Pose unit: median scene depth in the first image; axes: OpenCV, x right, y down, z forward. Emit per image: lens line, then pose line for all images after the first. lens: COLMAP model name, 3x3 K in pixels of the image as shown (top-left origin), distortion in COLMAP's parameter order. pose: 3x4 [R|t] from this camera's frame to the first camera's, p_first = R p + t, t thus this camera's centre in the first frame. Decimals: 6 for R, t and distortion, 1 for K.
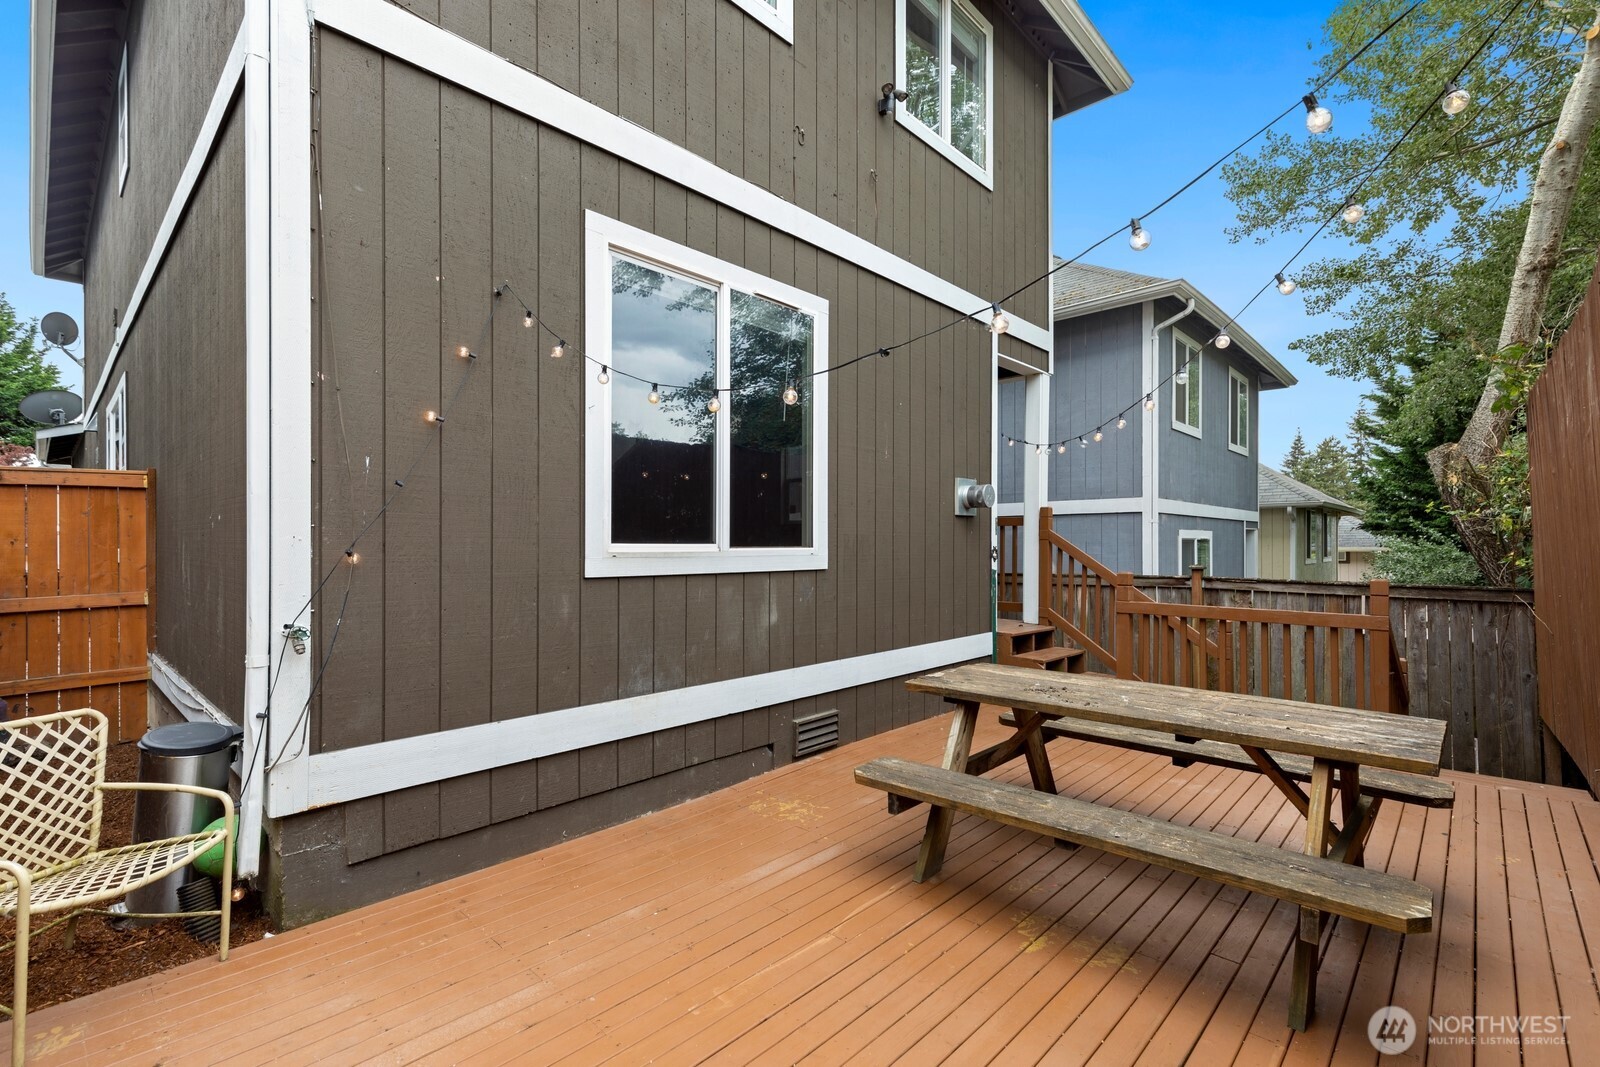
lens RADIAL K [[720.3, 0, 802.3], [0, 720.3, 539.5], [0, 0, 1]] dist [0.006142, -0.000135]
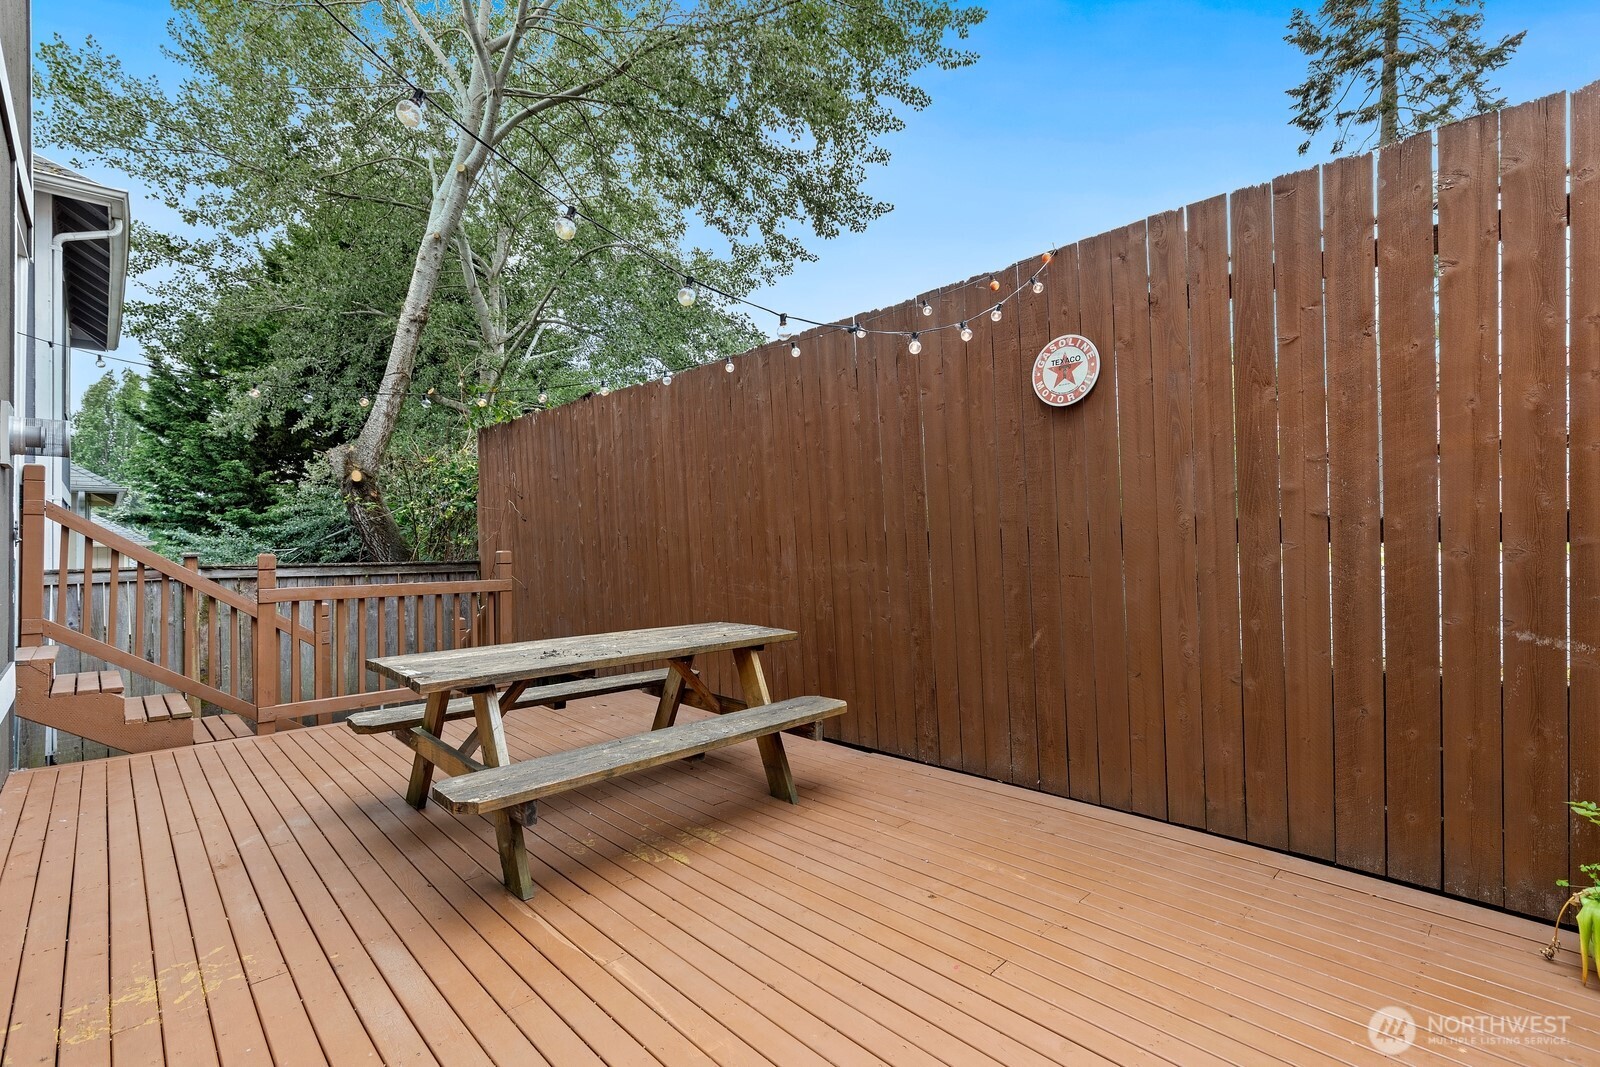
lens RADIAL K [[720.3, 0, 802.3], [0, 720.3, 539.5], [0, 0, 1]] dist [0.006142, -0.000135]
pose [[0.057608, -0.005953, 0.998322, -0.303730], [0.003304, 0.999978, 0.005773, 0.020144], [-0.998334, 0.002966, 0.057626, 0.280748]]
